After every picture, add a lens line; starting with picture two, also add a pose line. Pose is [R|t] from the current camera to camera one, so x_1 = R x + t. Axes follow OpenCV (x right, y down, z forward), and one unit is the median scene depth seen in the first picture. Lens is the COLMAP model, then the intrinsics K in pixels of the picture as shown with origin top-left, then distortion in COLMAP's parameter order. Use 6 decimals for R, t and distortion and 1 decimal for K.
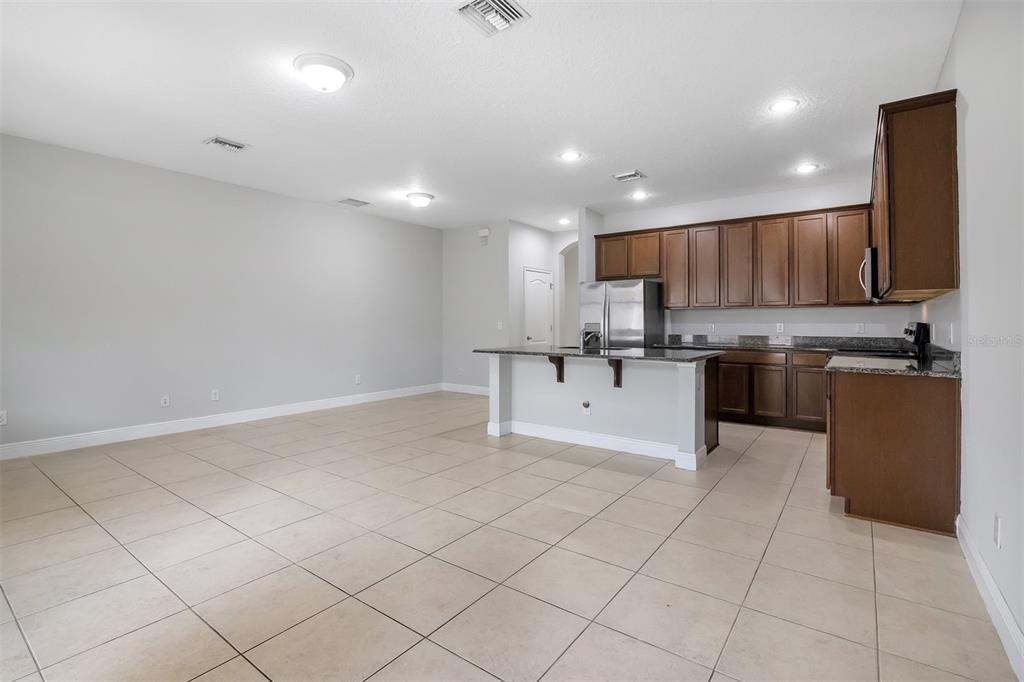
lens RADIAL K [[454.7, 0, 513.1], [0, 454.7, 337.8], [0, 0, 1]] dist [-0.018049, 0.000530]
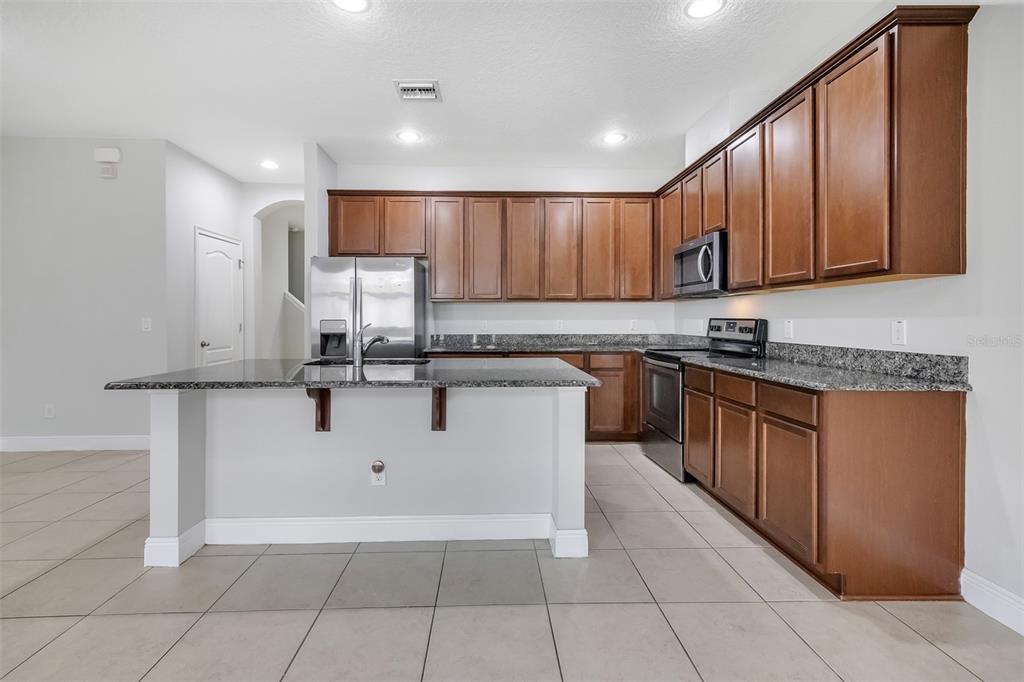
lens RADIAL K [[475.1, 0, 510.3], [0, 475.1, 328.2], [0, 0, 1]] dist [0.009329, 0.000071]
pose [[0.790234, -0.012888, 0.612669, -0.047889], [0.021163, 0.999756, -0.006265, -0.011607], [-0.612439, 0.017917, 0.790315, 0.324911]]
